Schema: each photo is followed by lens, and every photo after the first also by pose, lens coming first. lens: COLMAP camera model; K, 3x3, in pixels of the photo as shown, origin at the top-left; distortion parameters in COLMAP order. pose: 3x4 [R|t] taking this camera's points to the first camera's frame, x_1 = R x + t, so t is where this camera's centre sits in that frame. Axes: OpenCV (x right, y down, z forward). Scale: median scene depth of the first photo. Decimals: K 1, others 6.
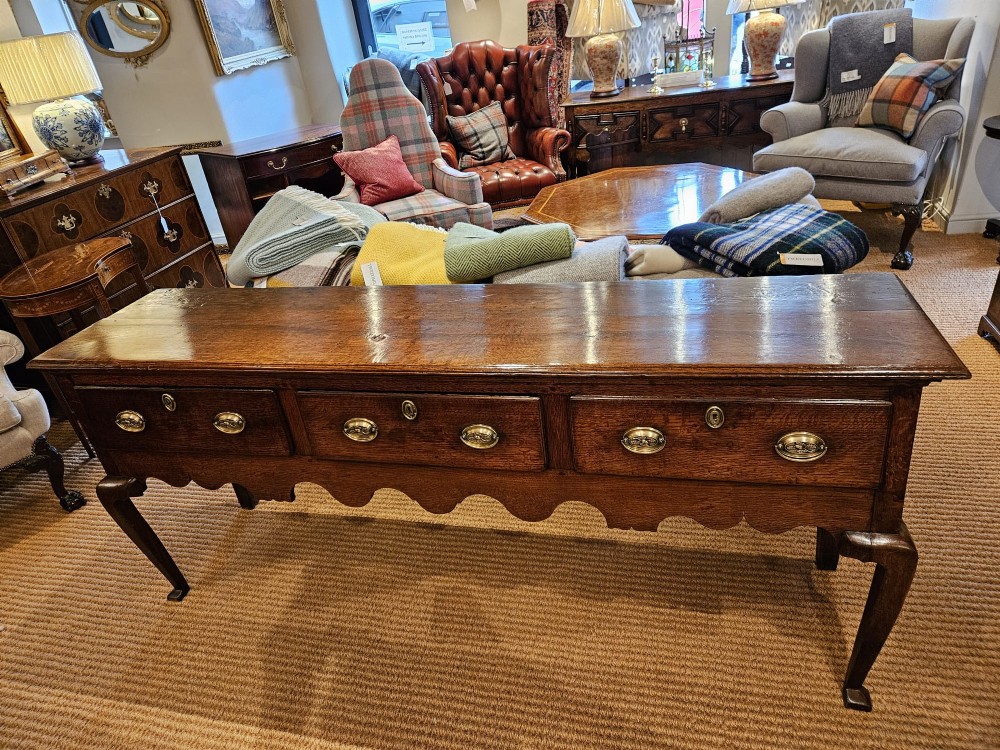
lens RADIAL K [[668.4, 0, 502.3], [0, 668.4, 362.1], [0, 0, 1]] dist [0.082737, -0.068563]
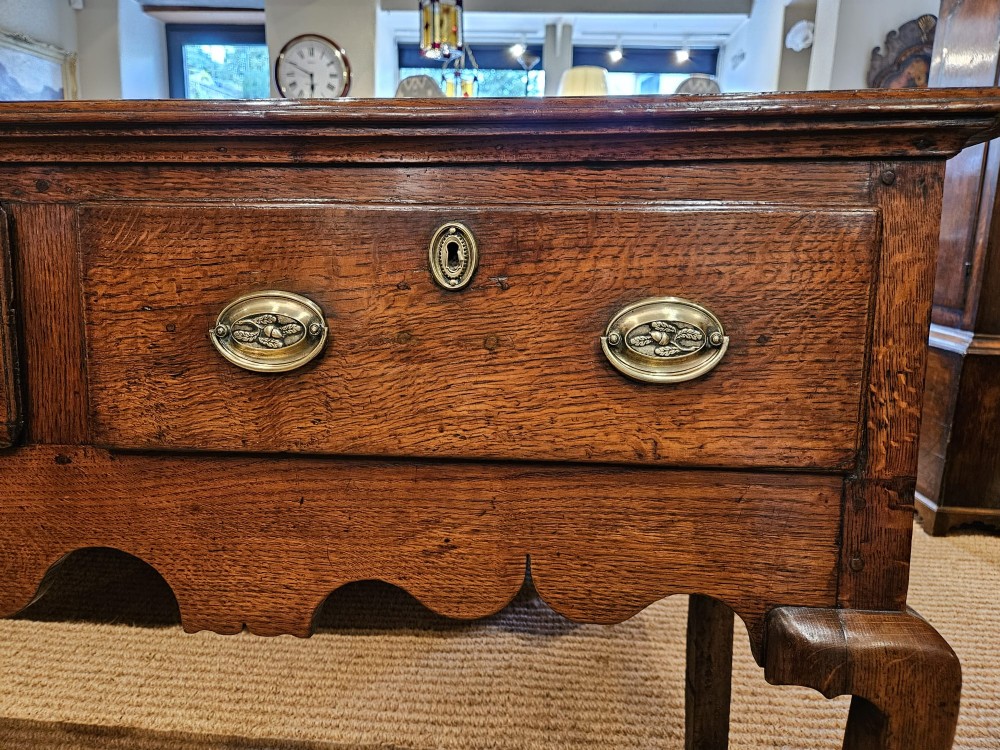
lens RADIAL K [[676.7, 0, 499.0], [0, 676.7, 363.0], [0, 0, 1]] dist [0.076335, -0.072665]
pose [[0.973966, 0.111710, 0.197261, 0.233001], [-0.040935, 0.942518, -0.331637, 0.225448], [-0.222970, 0.314929, 0.922553, 0.567586]]
